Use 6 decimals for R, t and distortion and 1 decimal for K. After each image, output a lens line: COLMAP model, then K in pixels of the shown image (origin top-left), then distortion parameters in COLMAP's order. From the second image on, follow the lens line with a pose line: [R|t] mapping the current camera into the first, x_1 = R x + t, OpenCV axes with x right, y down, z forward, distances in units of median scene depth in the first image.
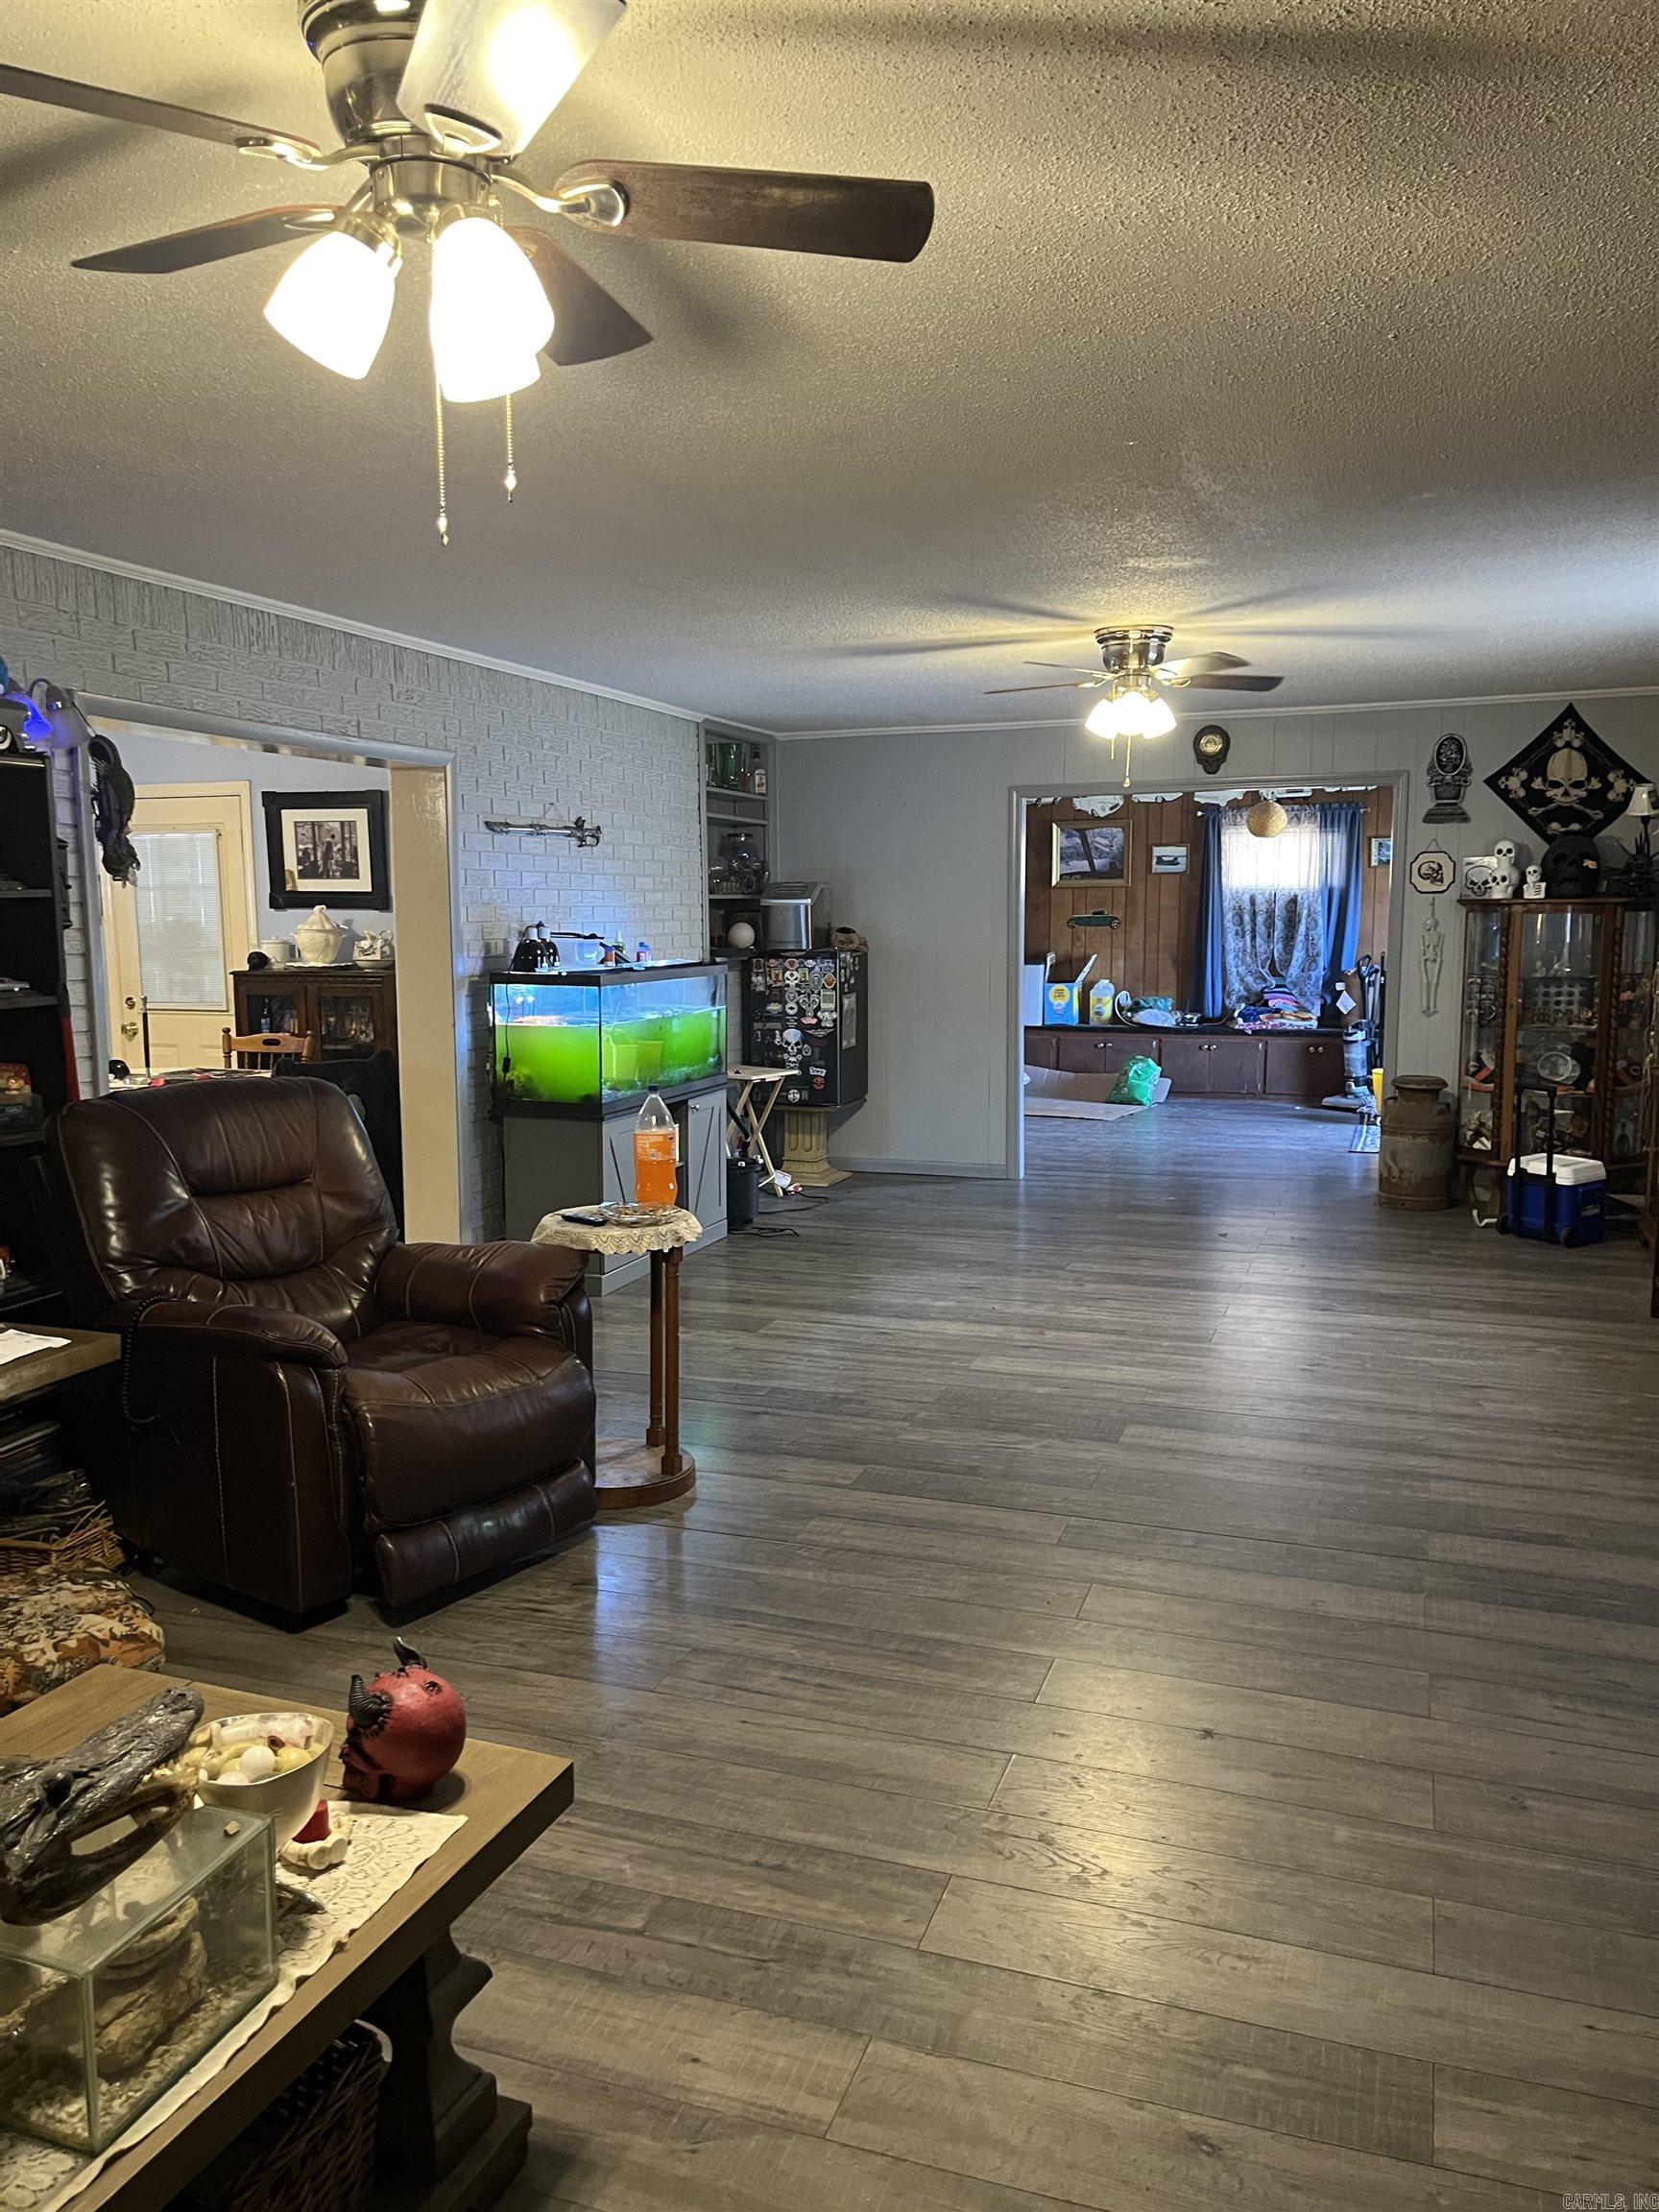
lens RADIAL K [[1680.5, 0, 829.4], [0, 1680.5, 1105.9], [0, 0, 1]] dist [0.072354, -0.081499]
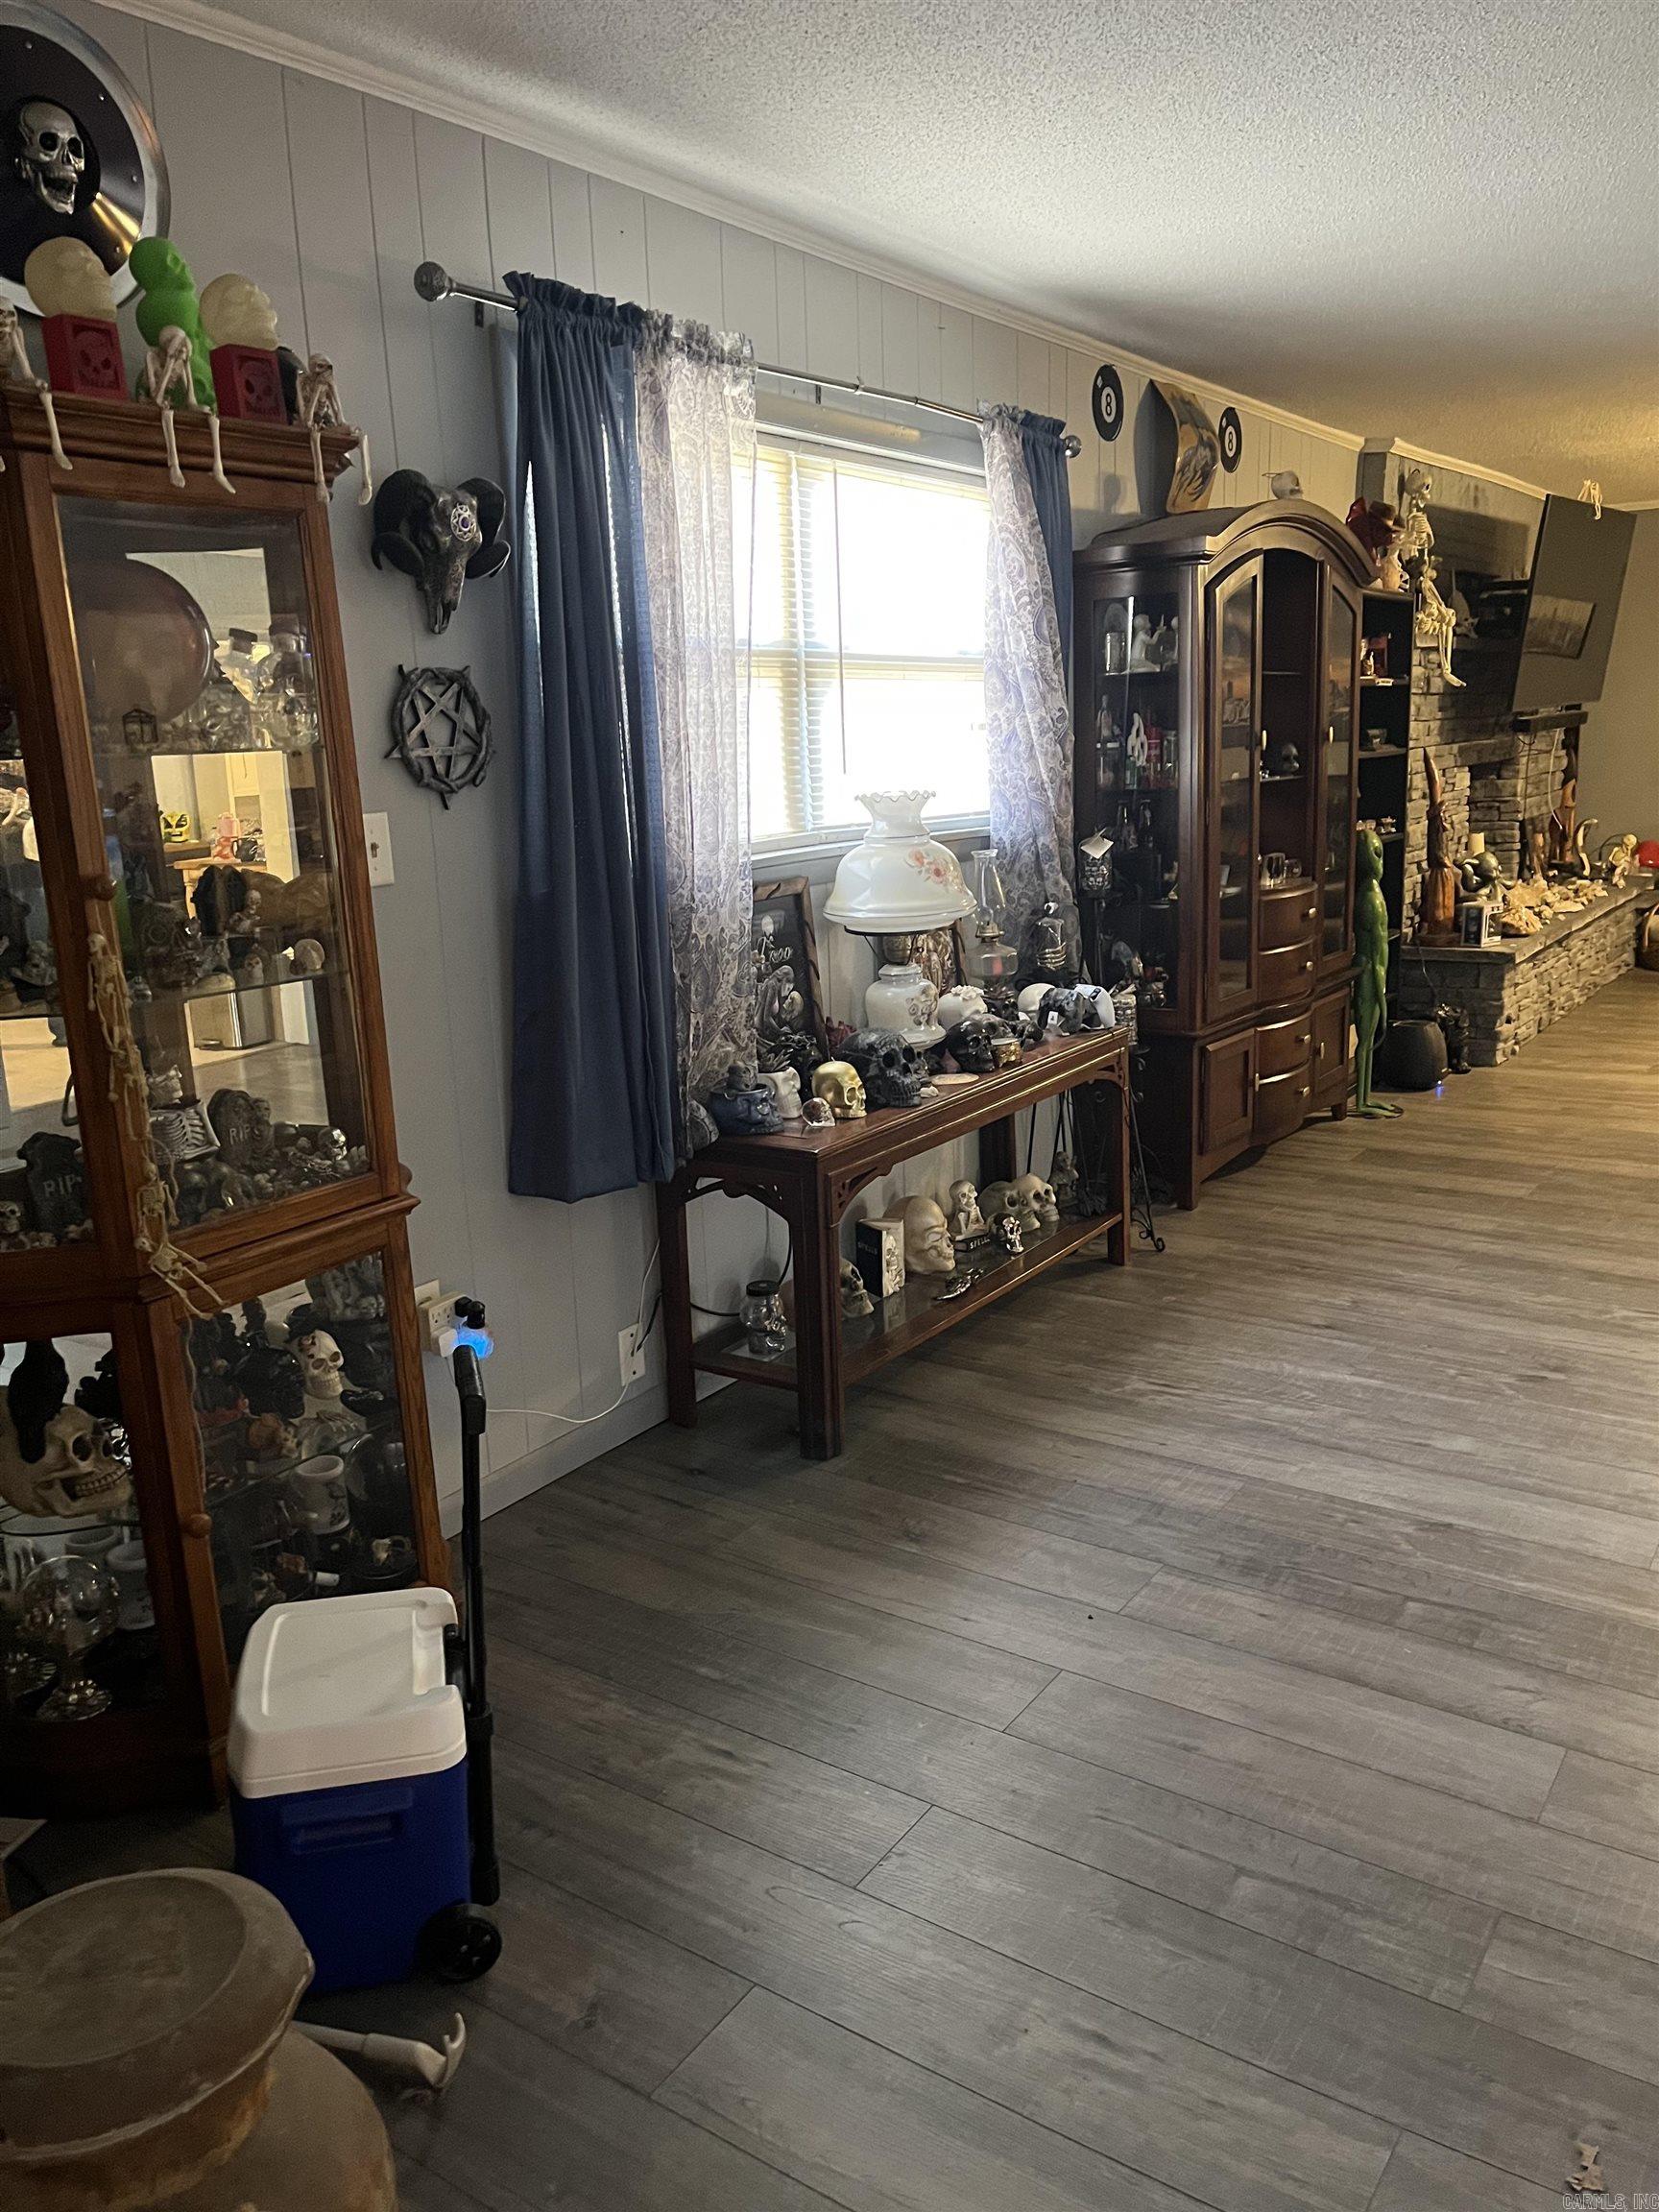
lens RADIAL K [[1680.5, 0, 845.9], [0, 1680.5, 1108.7], [0, 0, 1]] dist [0.072354, -0.081499]
pose [[-0.966822, -0.023820, 0.254337, 0.374901], [0.065198, 0.939658, 0.335845, -0.188994], [-0.246989, 0.341285, -0.906929, 1.611270]]
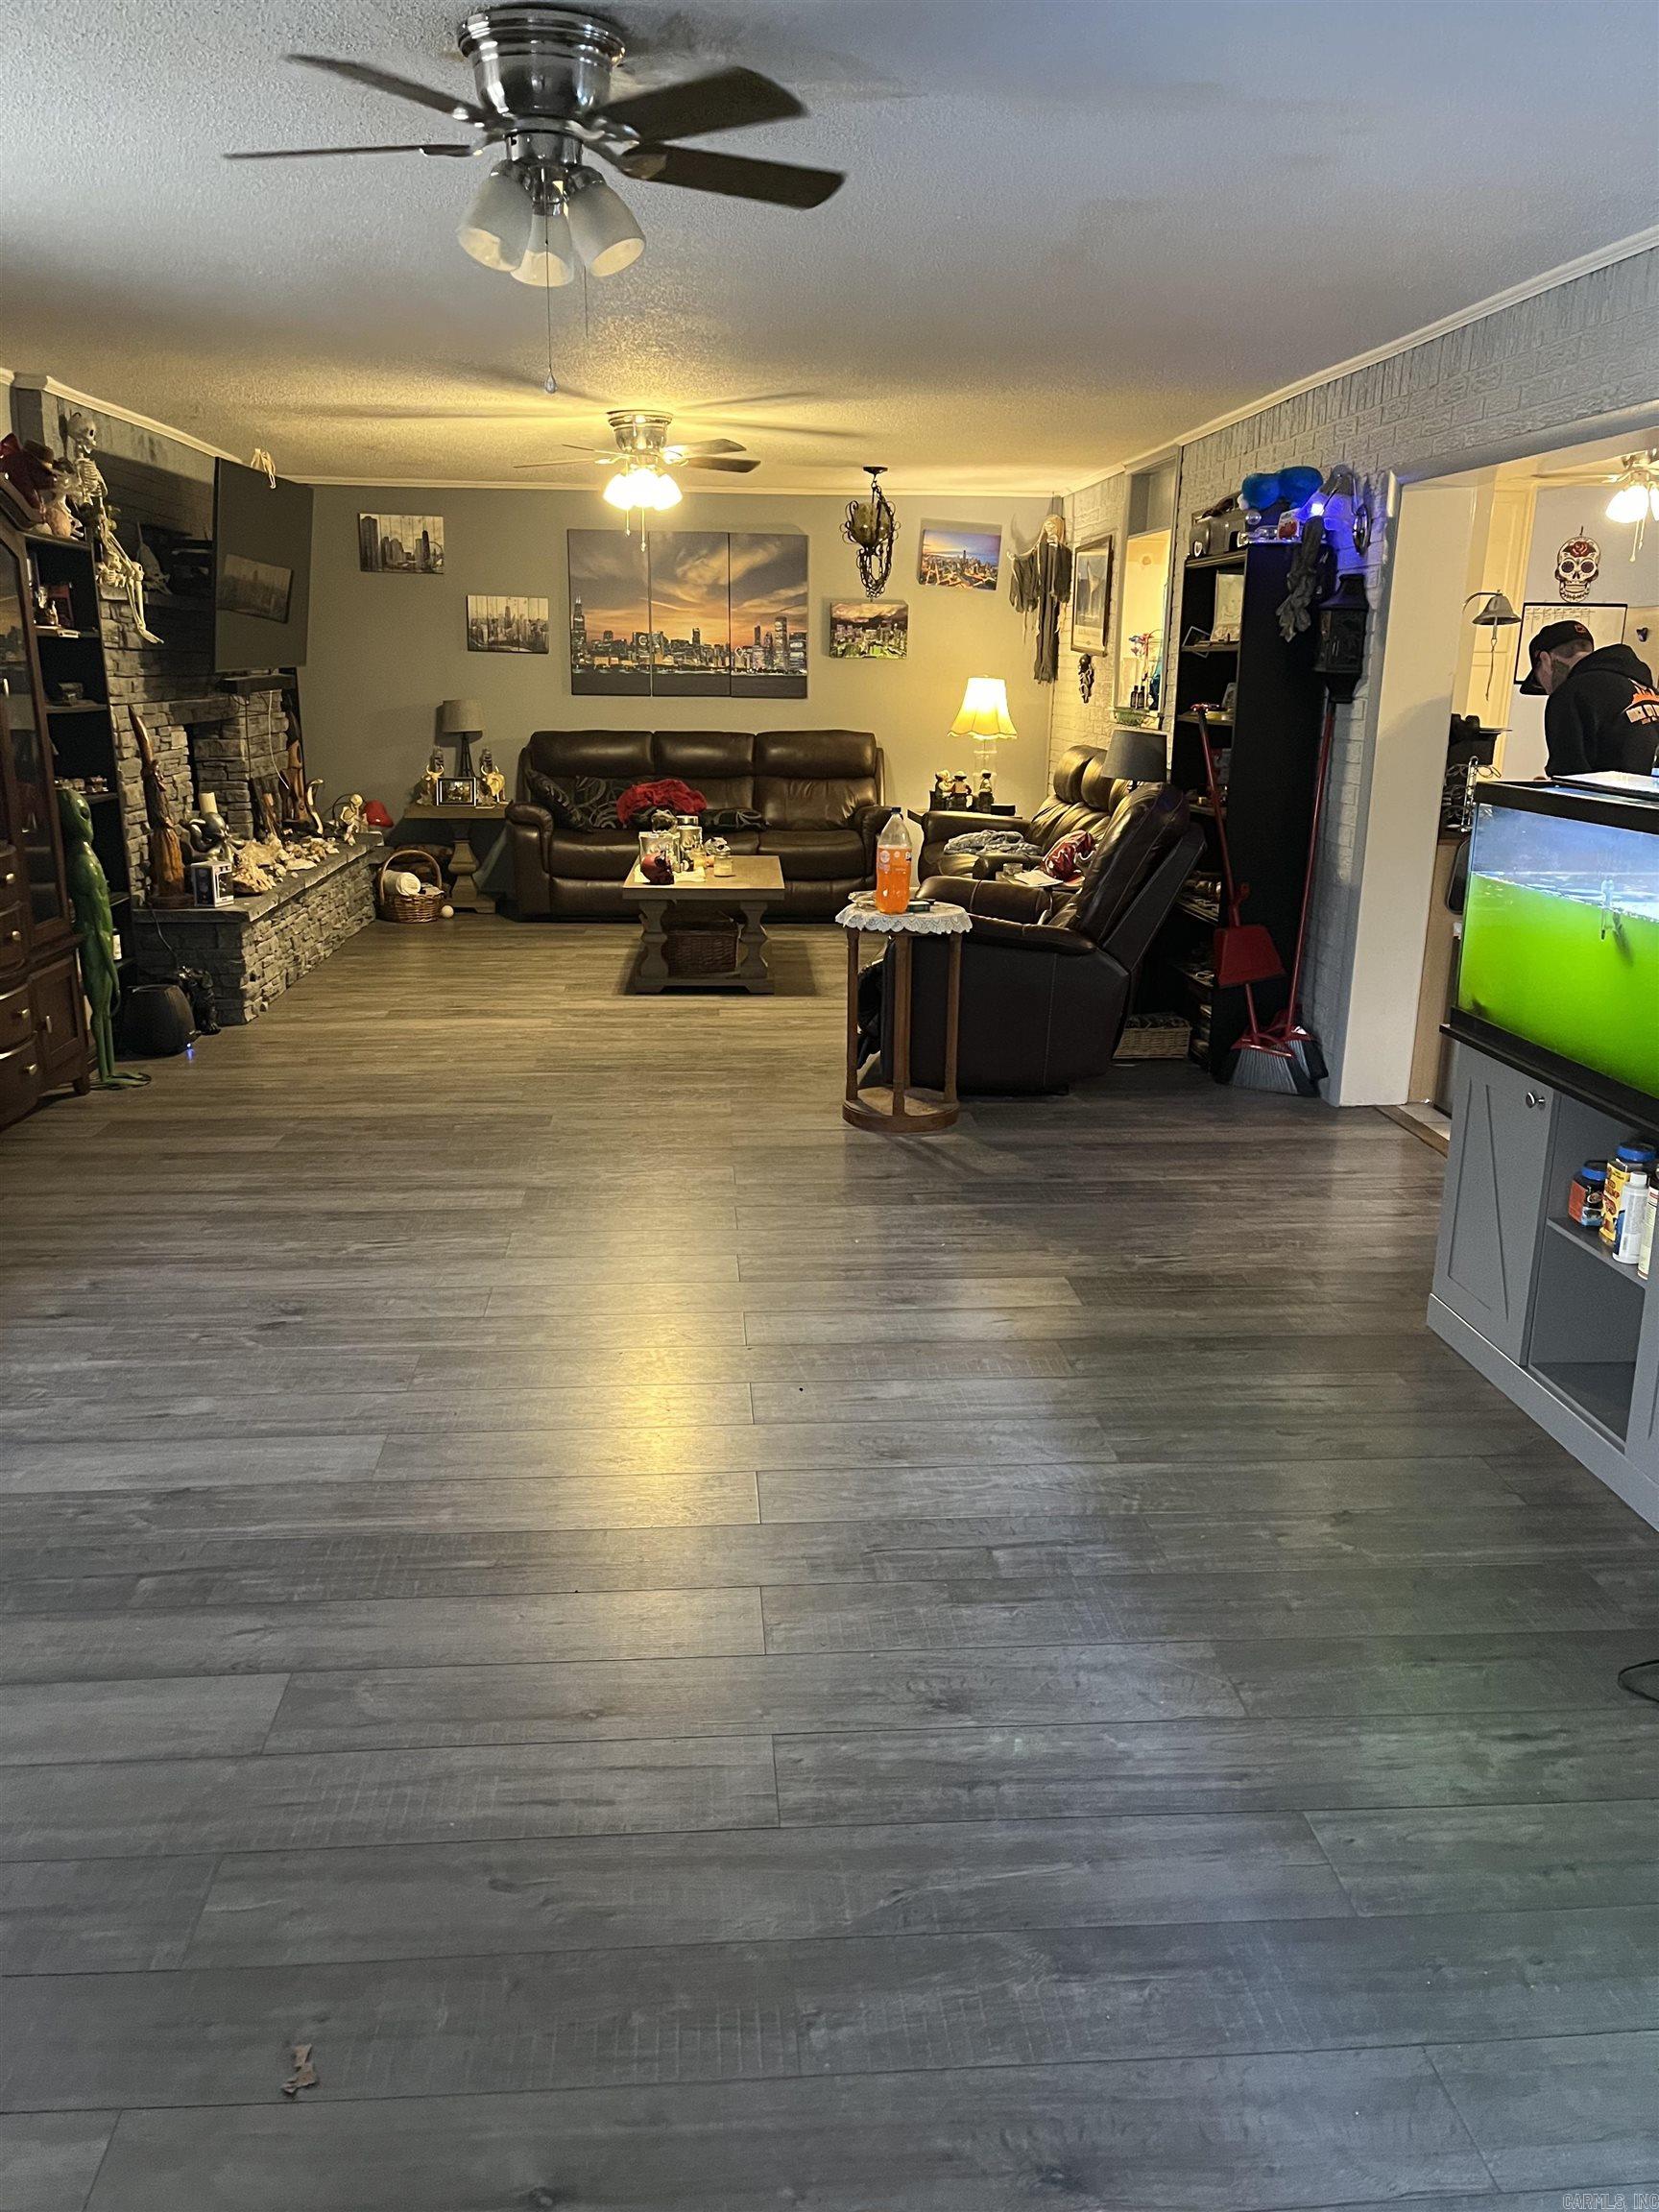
lens RADIAL K [[1680.5, 0, 827.7], [0, 1680.5, 1106.6], [0, 0, 1]] dist [0.072354, -0.081499]
pose [[-0.914386, 0.096253, -0.393235, 0.337028], [-0.056889, 0.931138, 0.360202, -0.190710], [0.400827, 0.351734, -0.845944, 1.615850]]
